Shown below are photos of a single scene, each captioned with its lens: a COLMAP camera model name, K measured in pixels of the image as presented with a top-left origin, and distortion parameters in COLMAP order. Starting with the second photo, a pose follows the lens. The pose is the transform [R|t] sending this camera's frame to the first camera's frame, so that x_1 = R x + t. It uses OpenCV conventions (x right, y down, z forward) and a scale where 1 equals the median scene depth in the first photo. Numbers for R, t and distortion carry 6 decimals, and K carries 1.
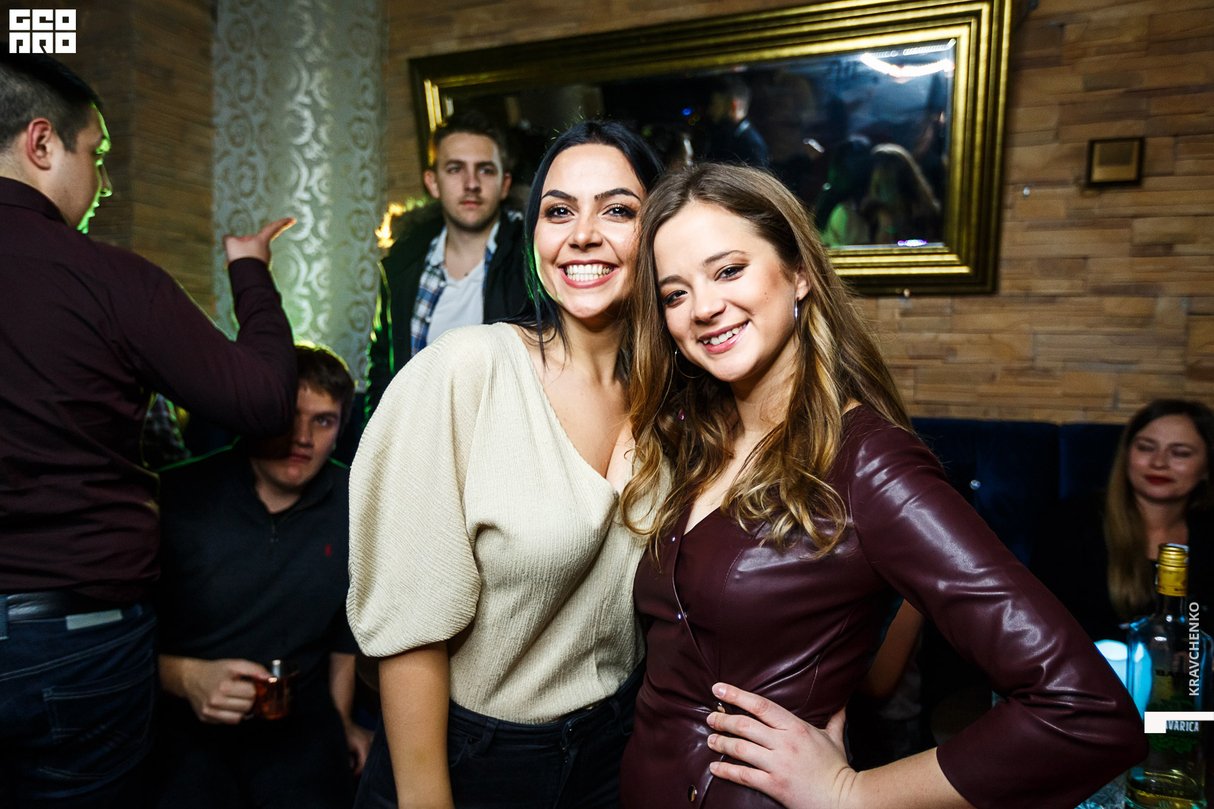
lens RADIAL K [[820.8, 0, 607.0], [0, 820.8, 404.5], [0, 0, 1]] dist [-0.002761, 0.000100]
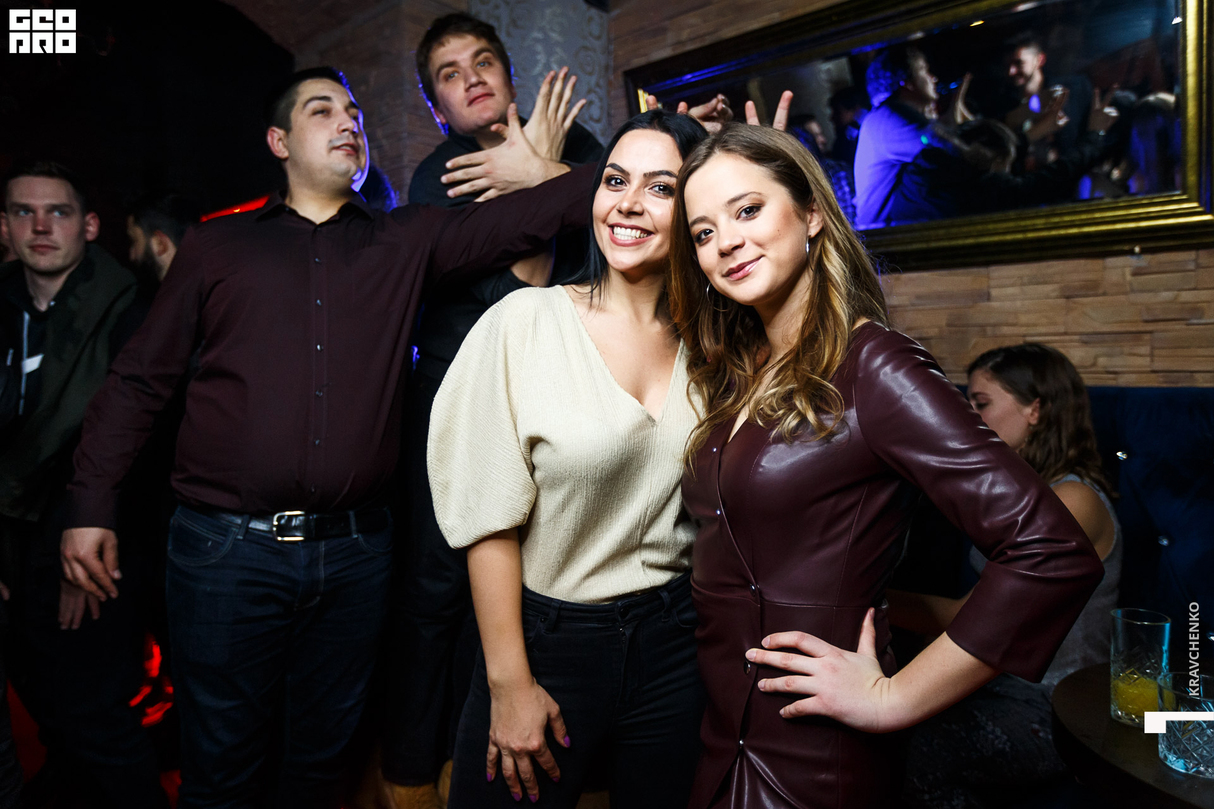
lens RADIAL K [[820.8, 0, 607.0], [0, 820.8, 404.5], [0, 0, 1]] dist [-0.002761, 0.000100]
pose [[0.939701, -0.008732, -0.341887, 0.125447], [0.006777, 0.999953, -0.006912, 0.036352], [0.341931, 0.004178, 0.939716, -0.042163]]
